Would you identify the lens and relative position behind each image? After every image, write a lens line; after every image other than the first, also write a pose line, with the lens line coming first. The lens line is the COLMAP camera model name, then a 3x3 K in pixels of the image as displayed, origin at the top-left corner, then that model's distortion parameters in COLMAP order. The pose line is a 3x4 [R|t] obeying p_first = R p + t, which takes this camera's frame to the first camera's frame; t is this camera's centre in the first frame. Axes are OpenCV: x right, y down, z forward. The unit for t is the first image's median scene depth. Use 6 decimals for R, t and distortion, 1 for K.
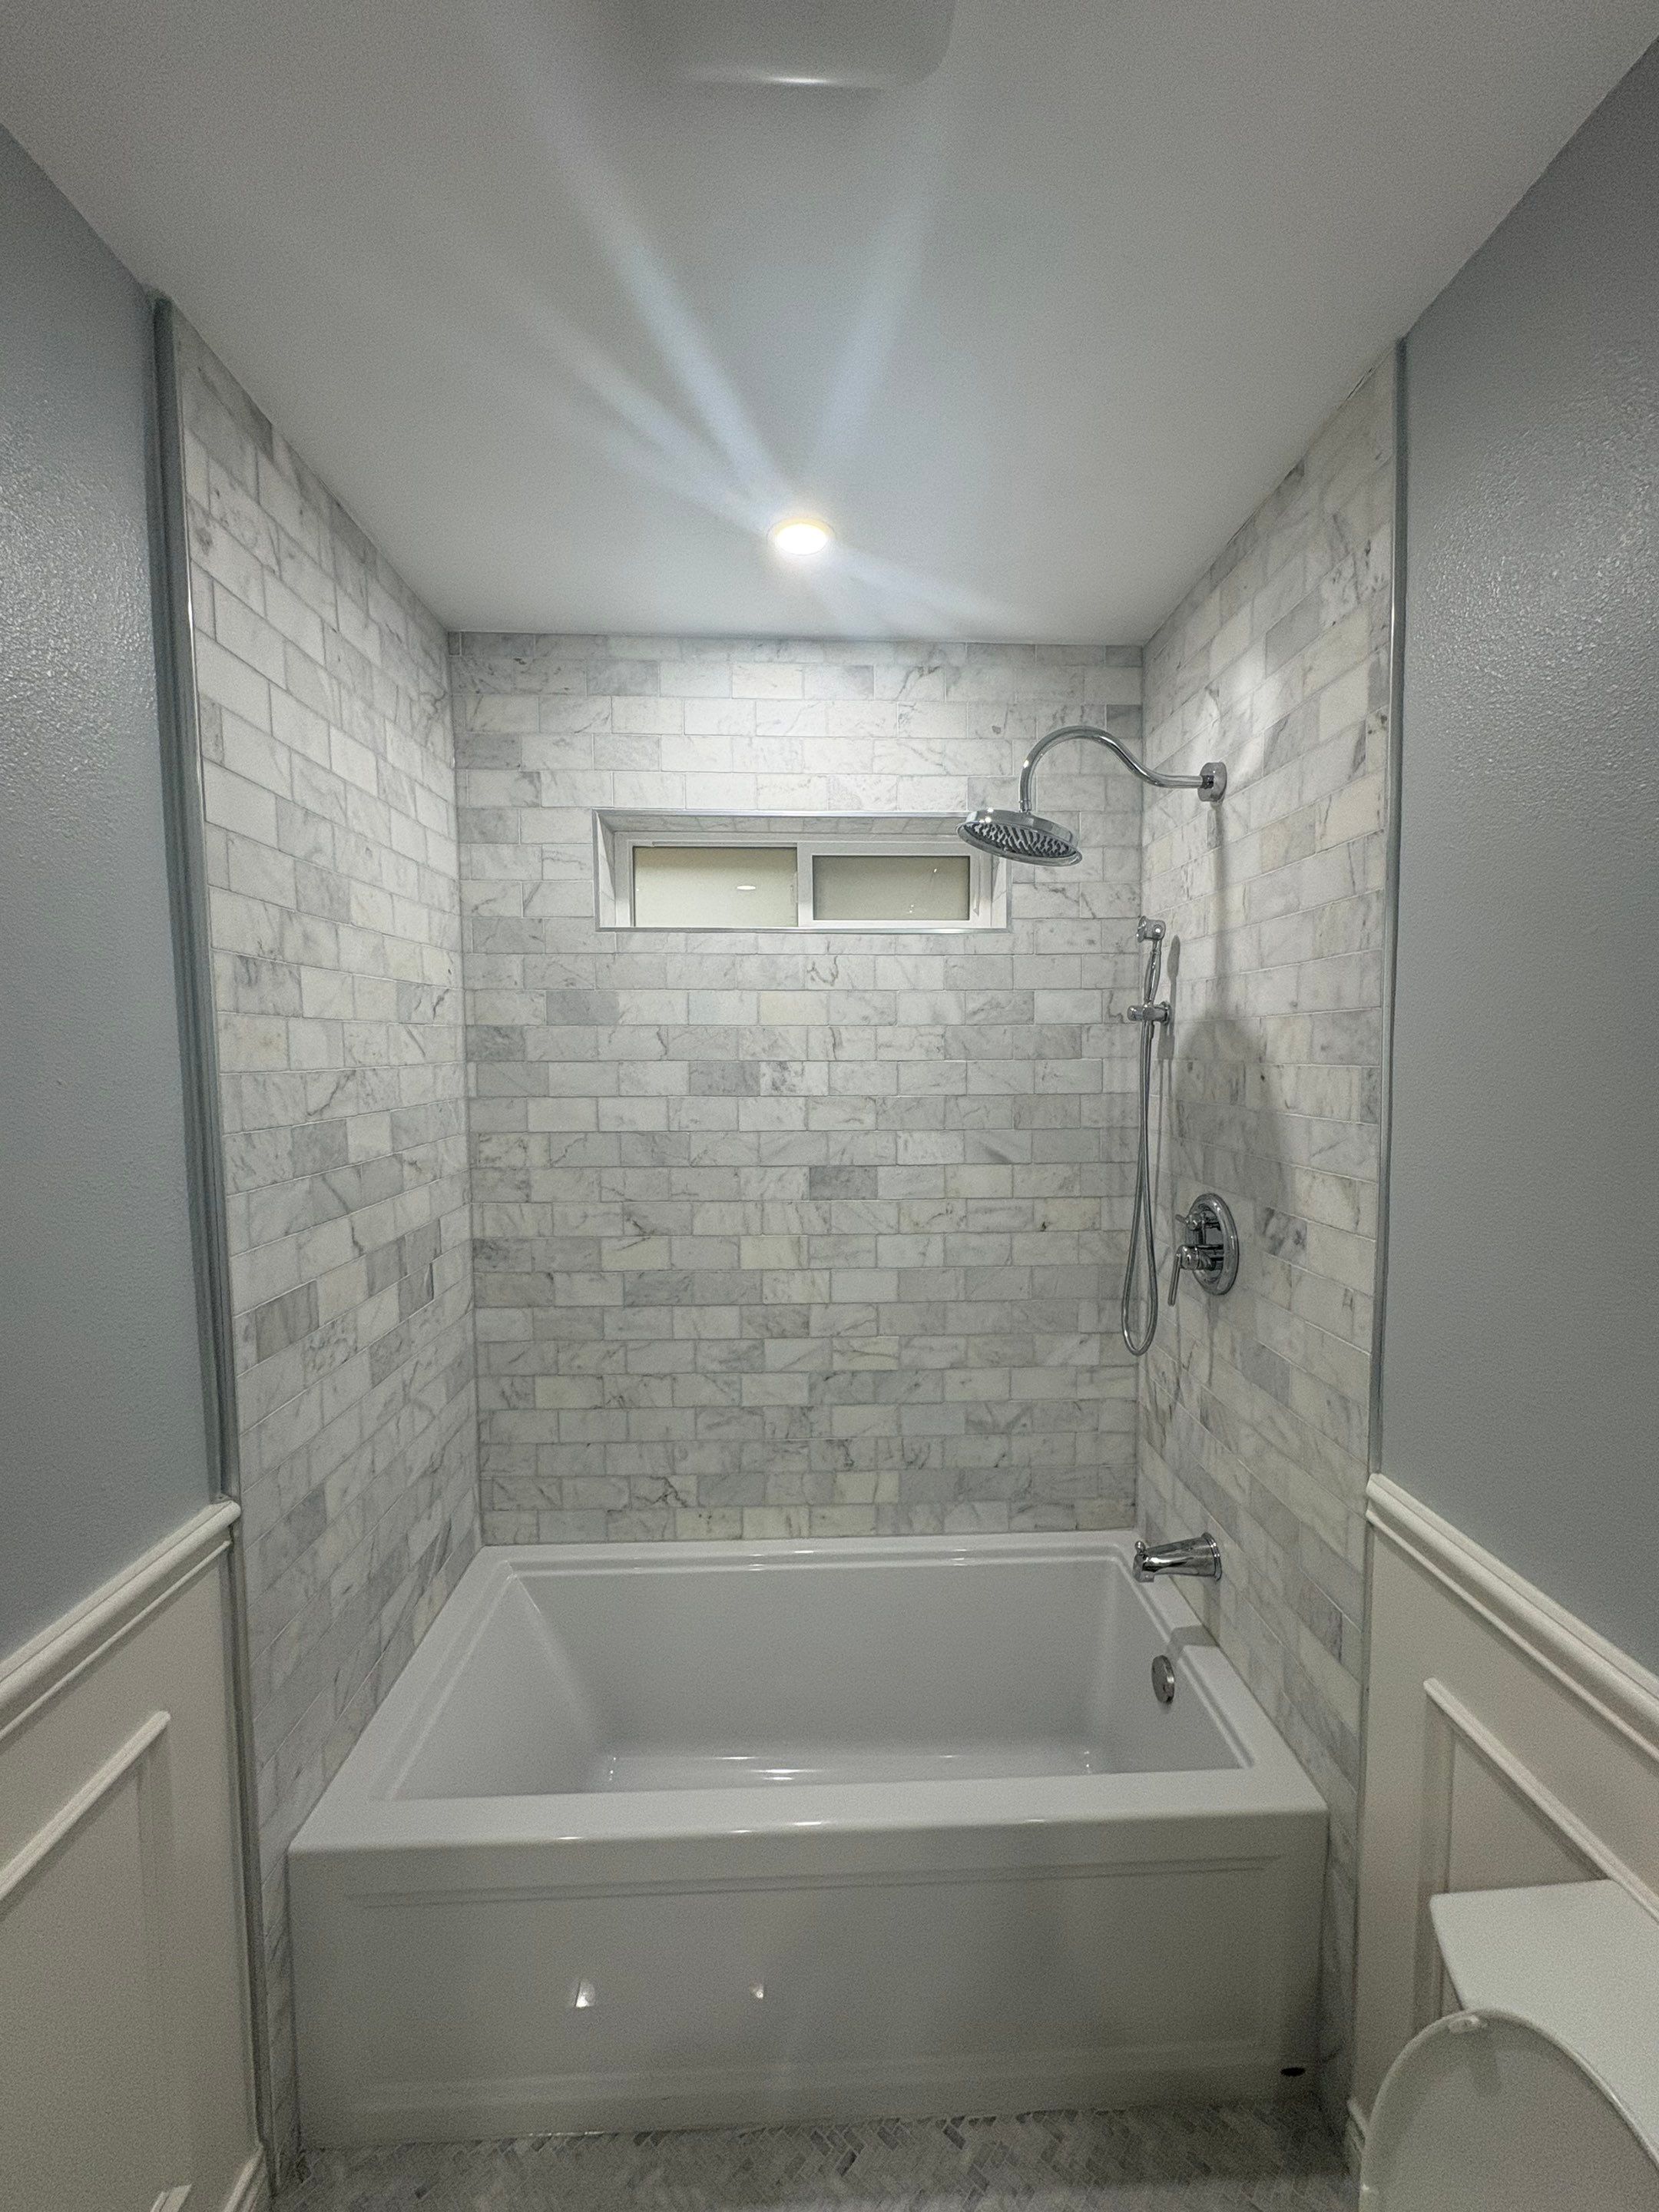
lens RADIAL K [[882.2, 0, 833.9], [0, 882.2, 1103.3], [0, 0, 1]] dist [0.000958, 0.000046]
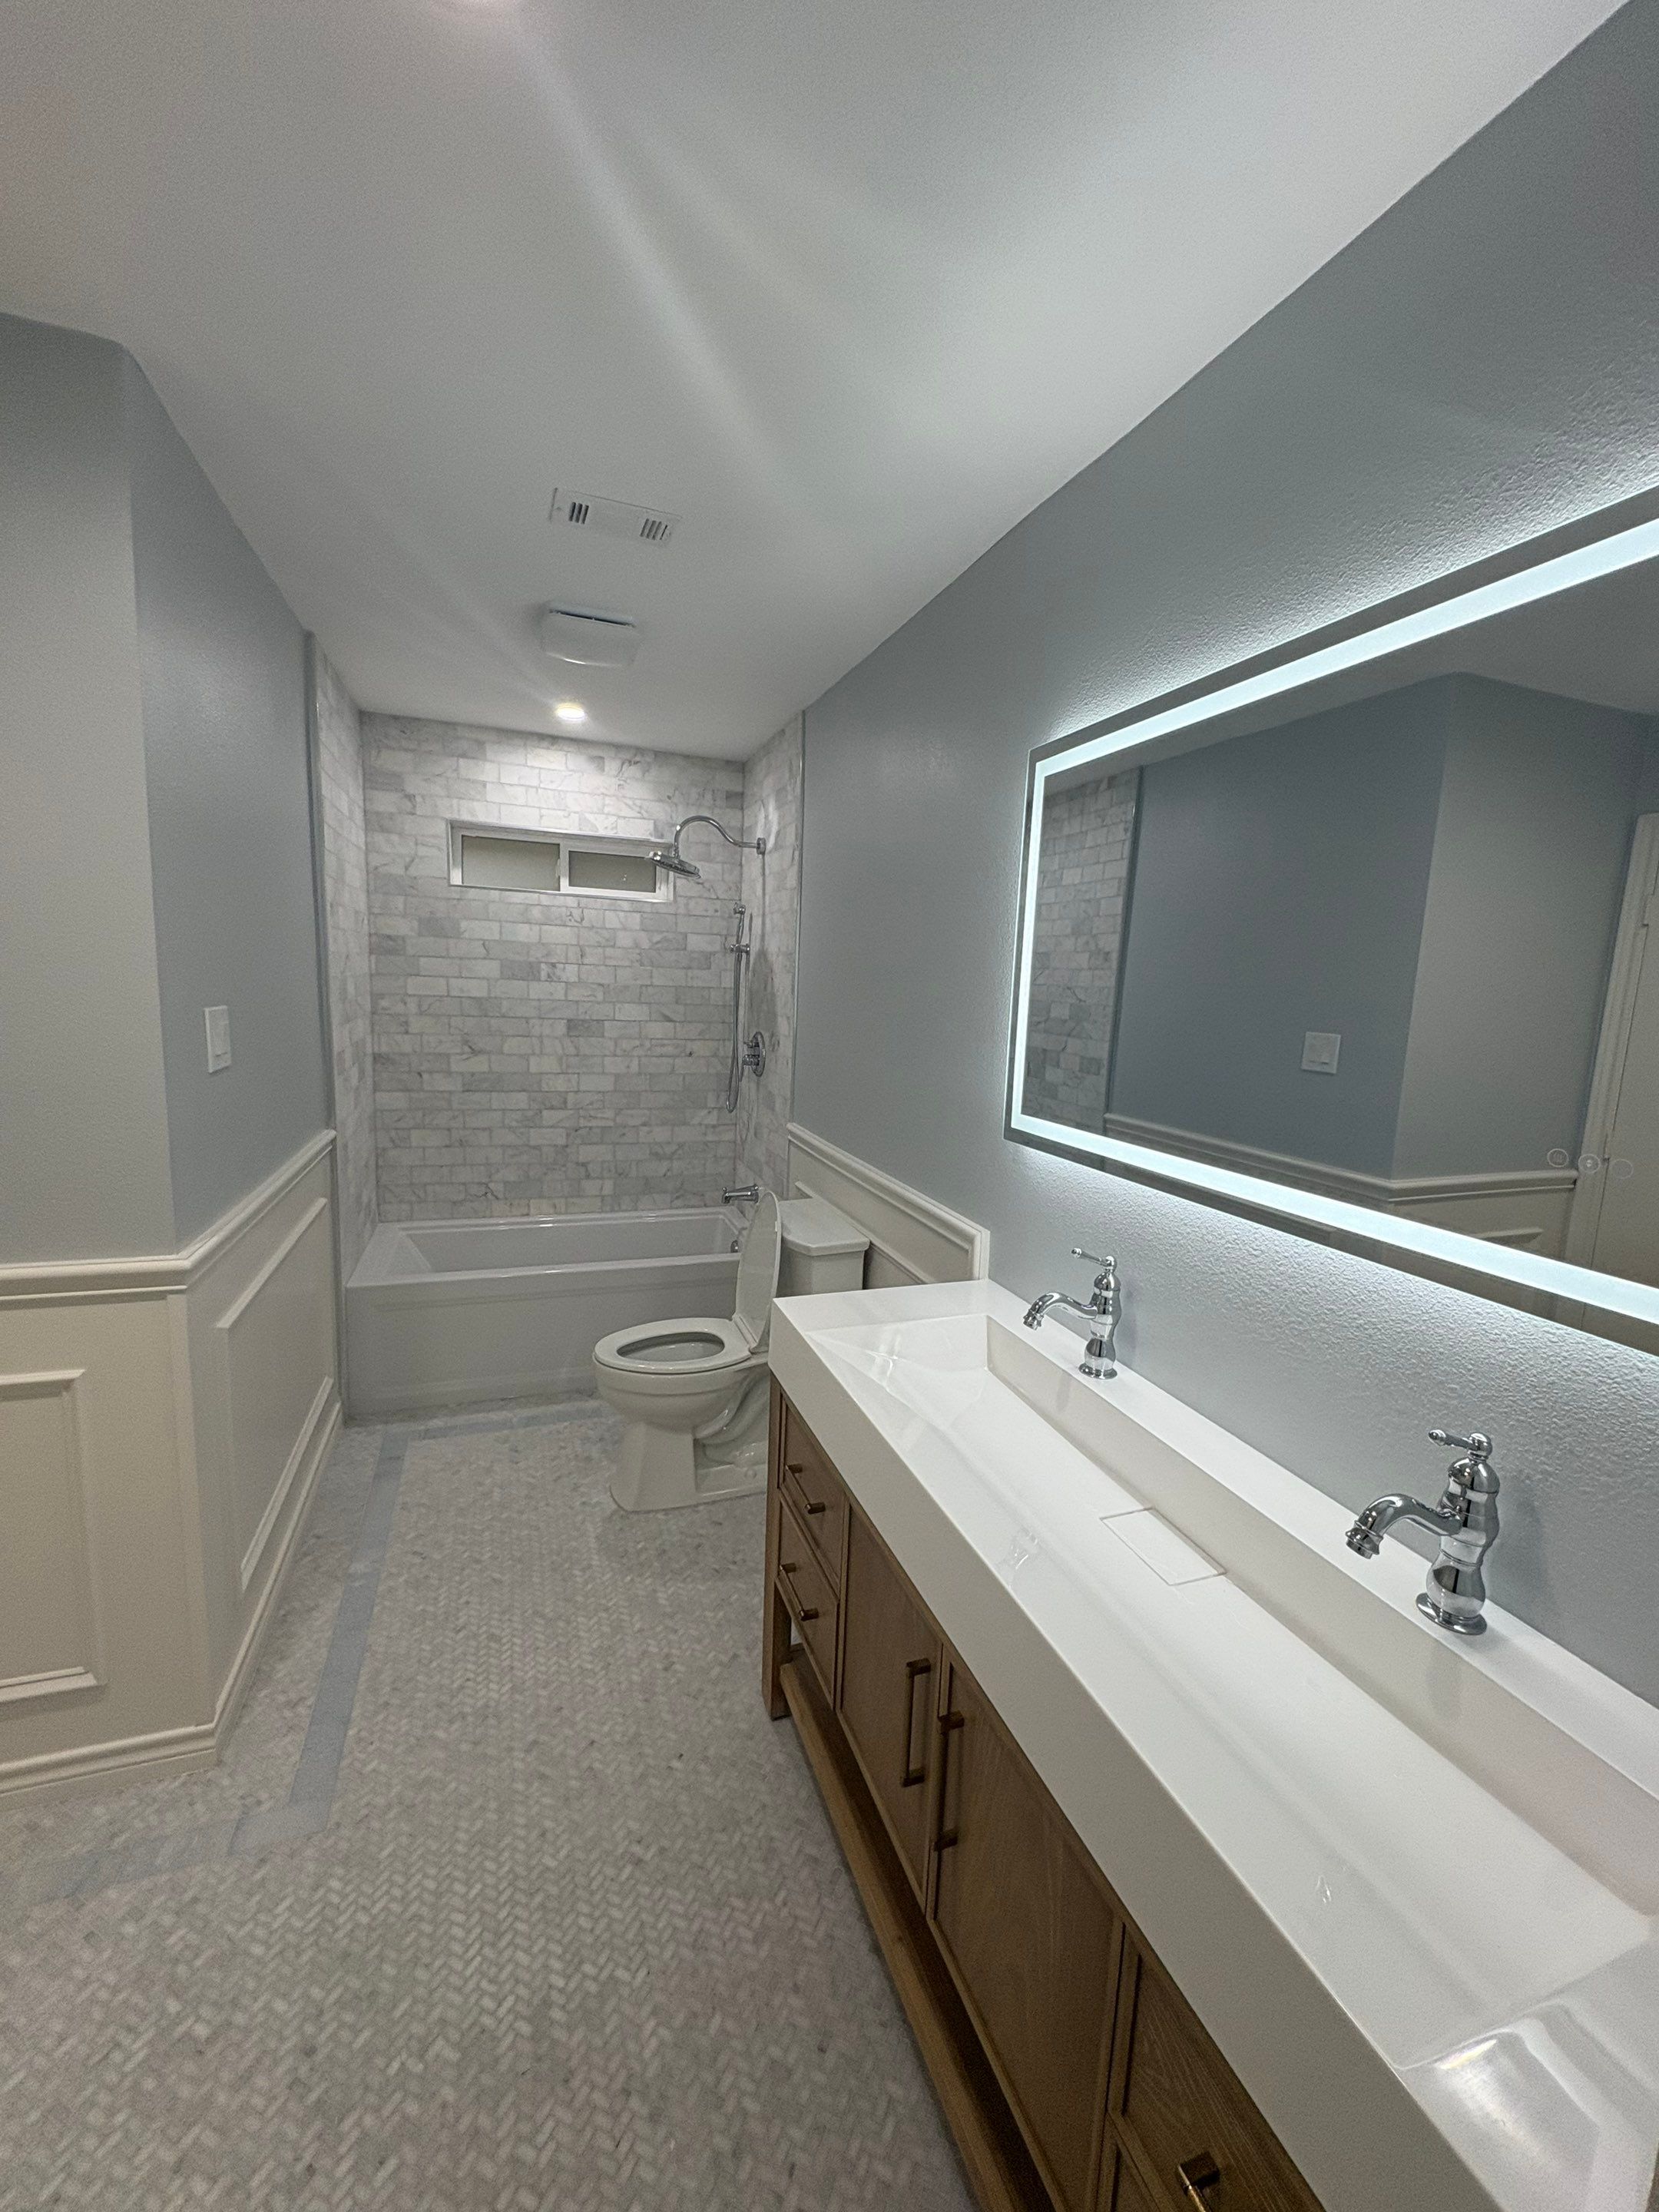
lens RADIAL K [[882.2, 0, 833.9], [0, 882.2, 1103.3], [0, 0, 1]] dist [0.000958, 0.000046]
pose [[0.951135, 0.003573, 0.308755, -0.070275], [-0.030318, 0.996182, 0.081868, 0.081141], [-0.307283, -0.087228, 0.947612, -1.031529]]
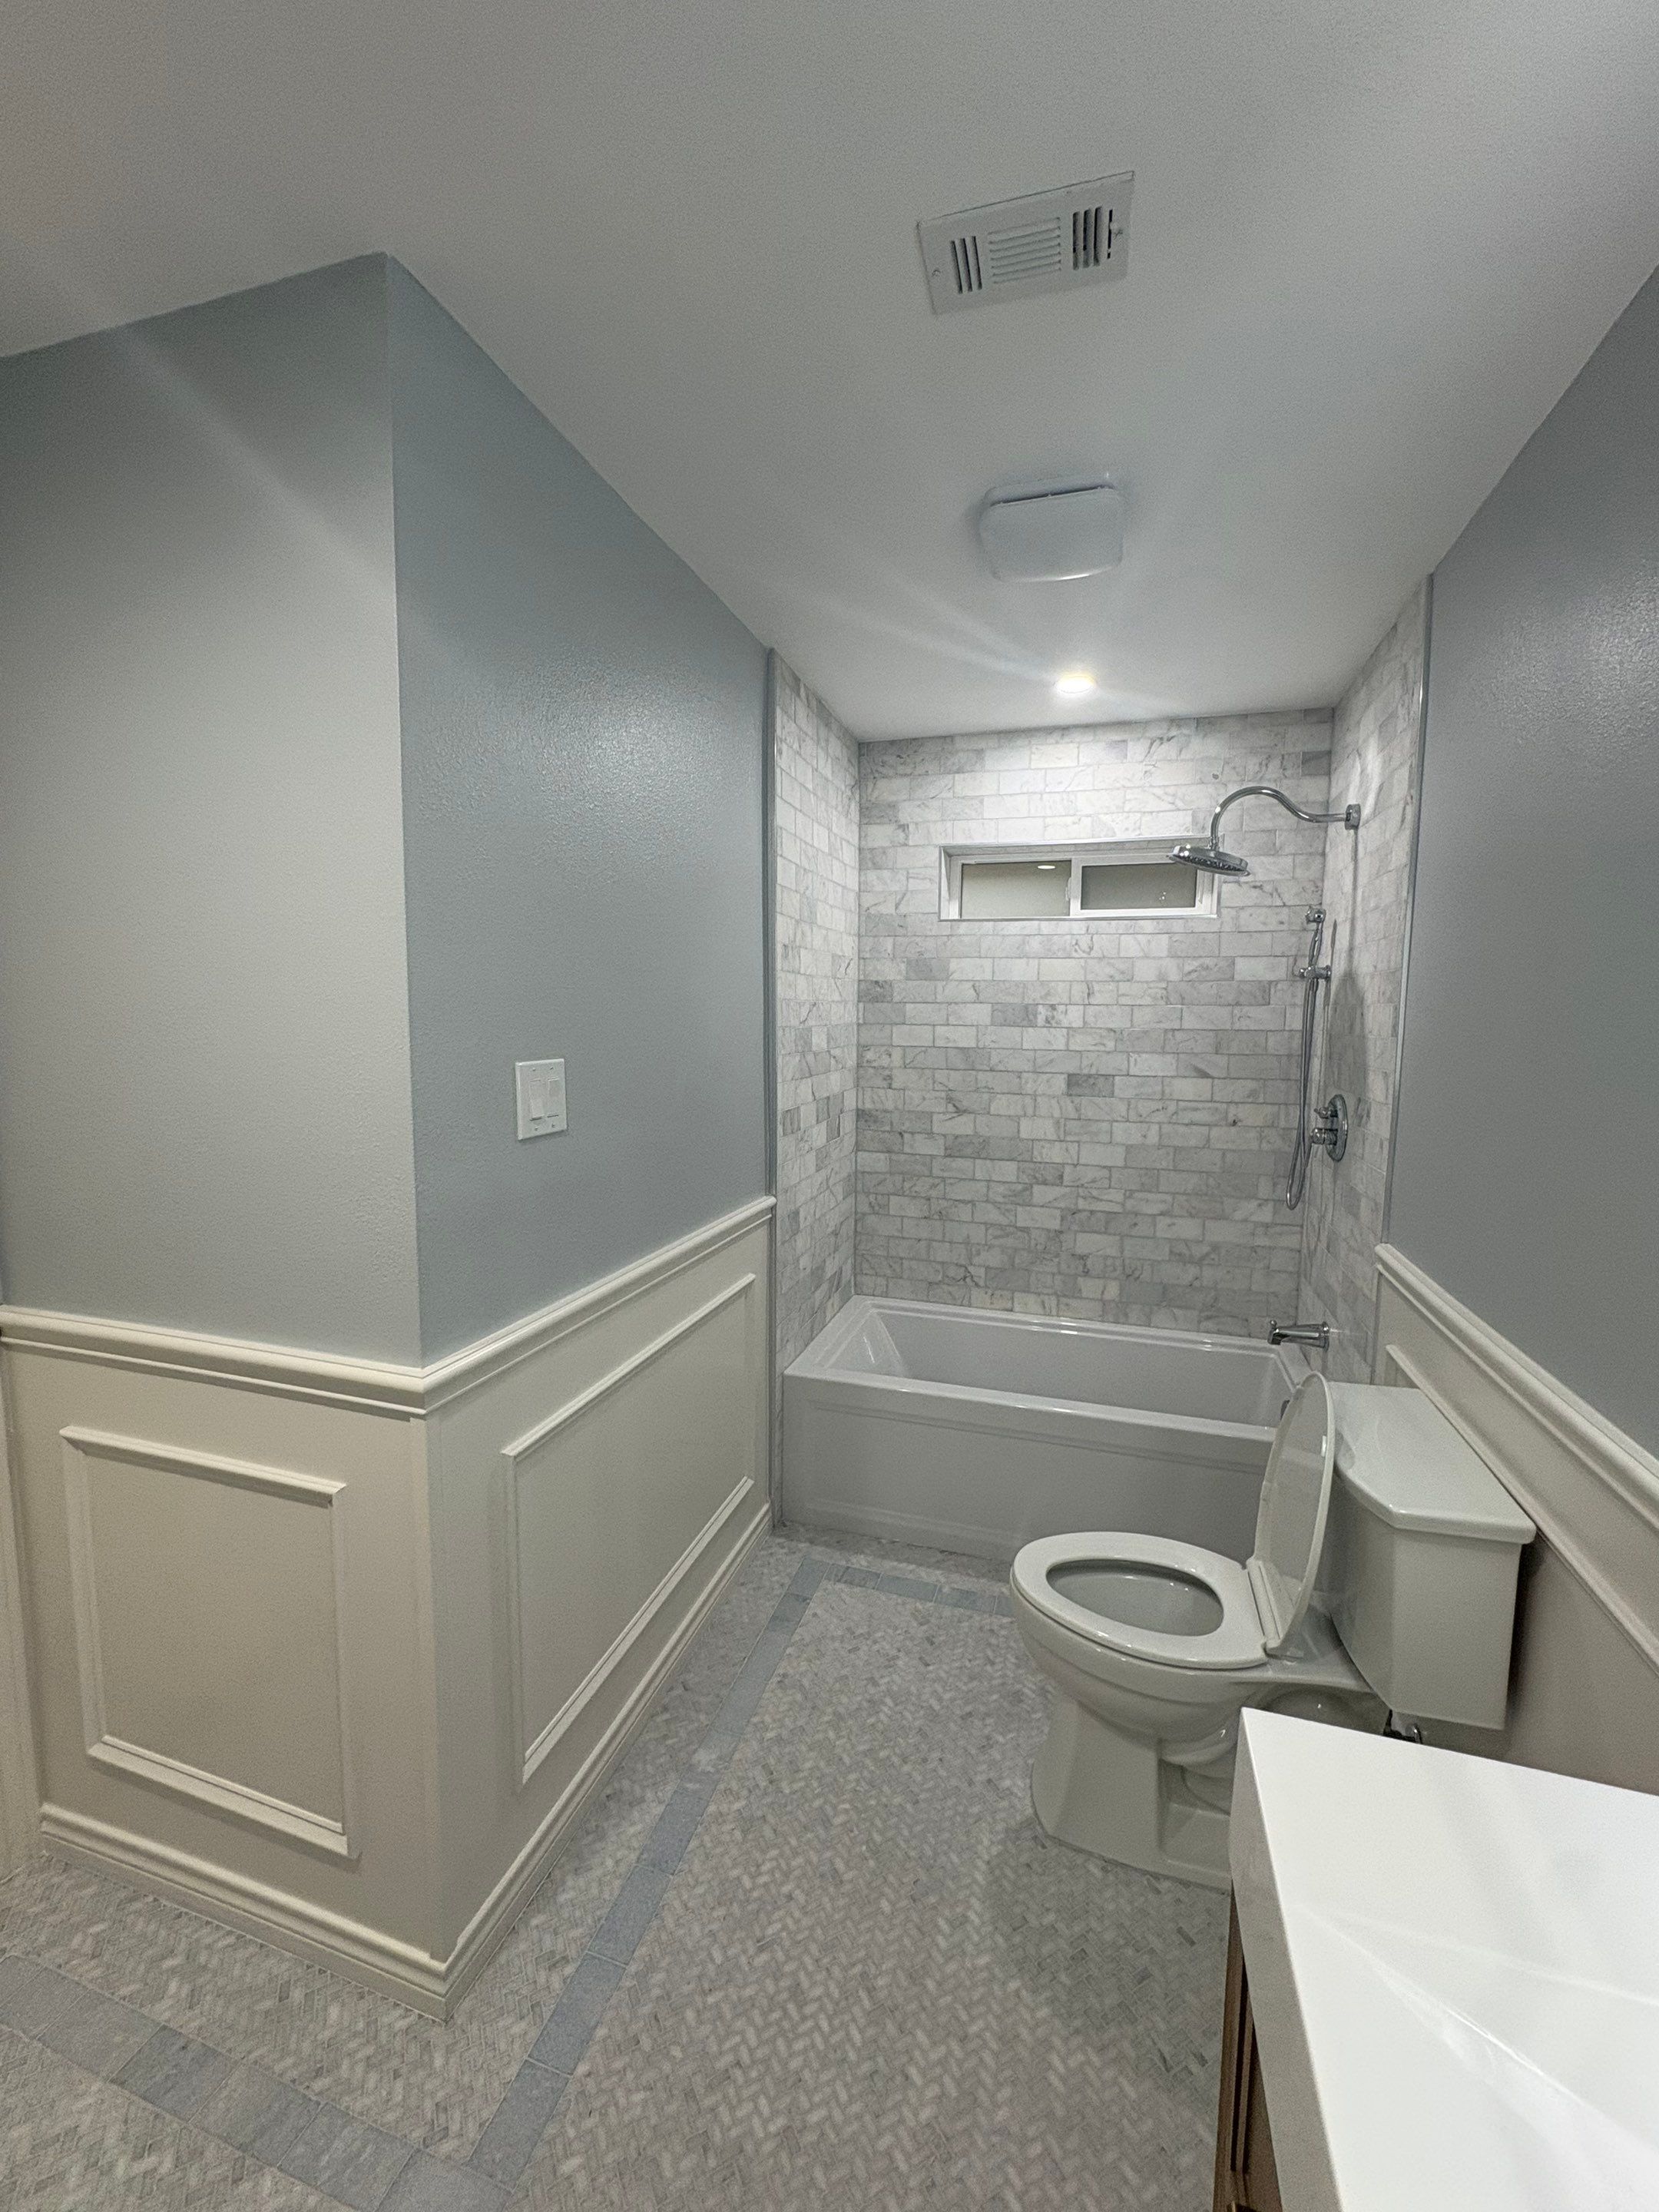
lens RADIAL K [[881.3, 0, 834.1], [0, 881.3, 1103.6], [0, 0, 1]] dist [0.000978, -0.000441]
pose [[0.942962, 0.050304, -0.329079, 0.097990], [-0.036689, 0.998199, 0.047457, 0.067251], [0.330873, -0.032677, 0.943109, -0.592446]]
